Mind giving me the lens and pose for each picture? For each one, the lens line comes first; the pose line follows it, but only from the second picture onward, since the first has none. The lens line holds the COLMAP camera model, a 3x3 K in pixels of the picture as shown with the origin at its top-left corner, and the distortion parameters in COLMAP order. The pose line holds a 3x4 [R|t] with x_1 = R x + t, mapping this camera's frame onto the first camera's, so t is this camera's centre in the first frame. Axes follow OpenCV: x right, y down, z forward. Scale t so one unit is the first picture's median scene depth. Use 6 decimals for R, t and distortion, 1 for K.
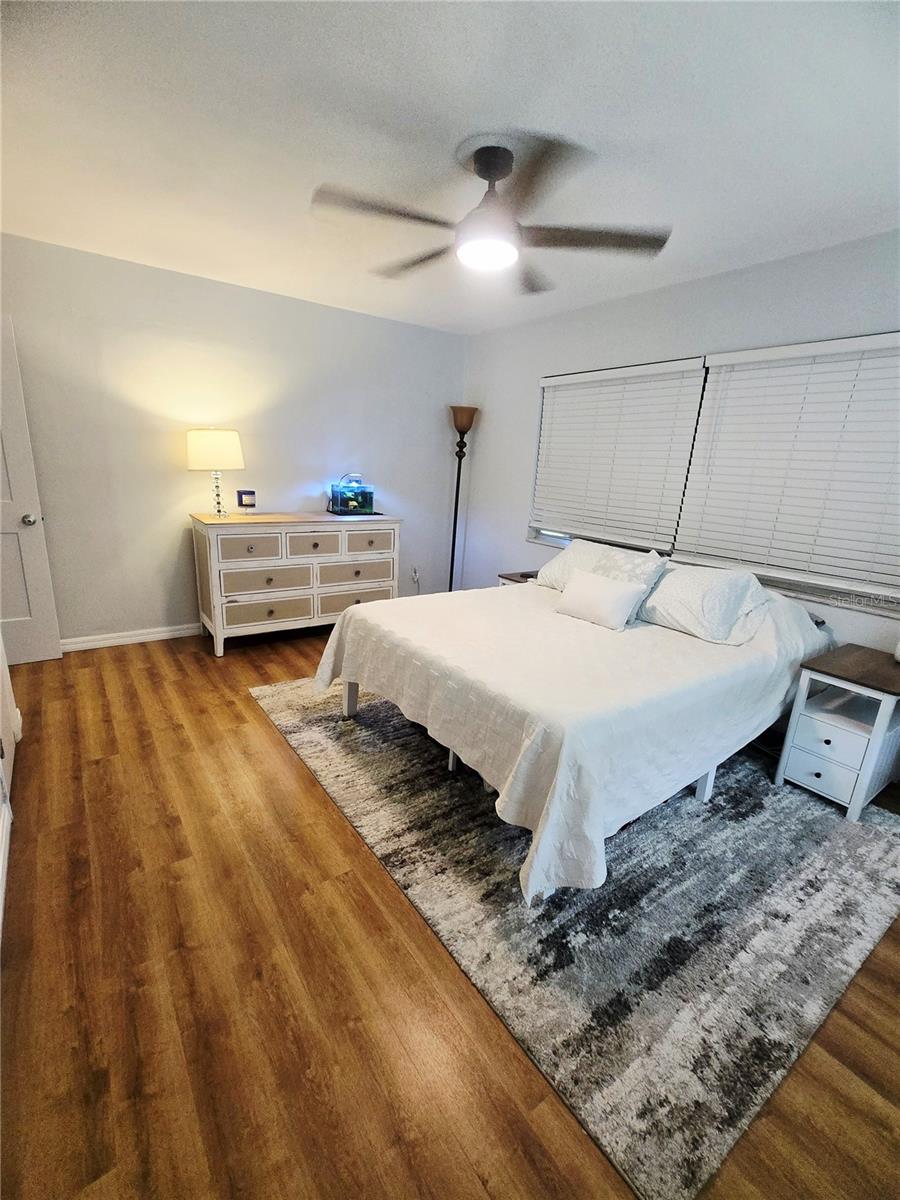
lens RADIAL K [[534.8, 0, 448.9], [0, 534.8, 613.7], [0, 0, 1]] dist [-0.002233, -0.000202]
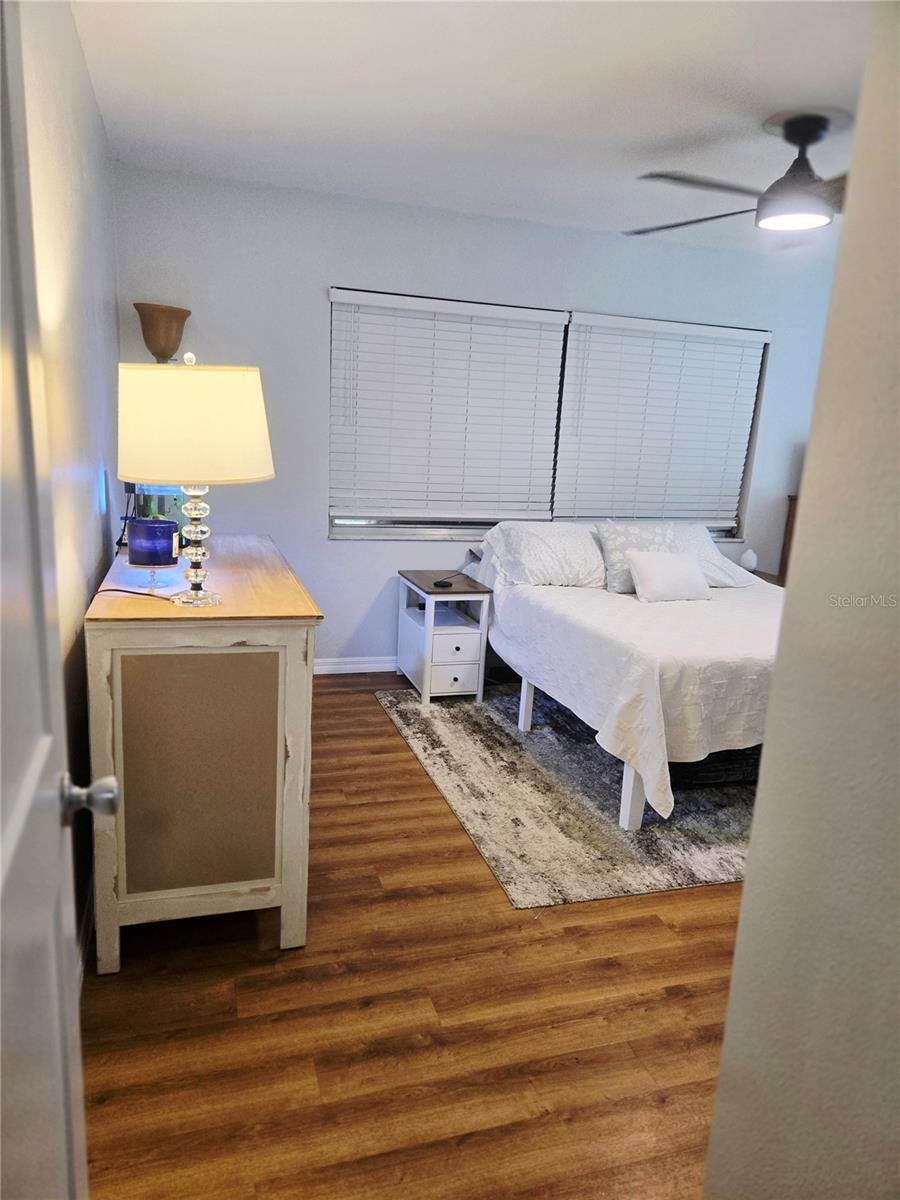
lens RADIAL K [[812.0, 0, 467.7], [0, 812.0, 604.2], [0, 0, 1]] dist [0.055525, -0.047643]
pose [[0.296276, -0.233659, 0.926080, -1.032904], [0.225768, 0.959268, 0.169804, -0.268513], [-0.928035, 0.158771, 0.336961, 0.752856]]
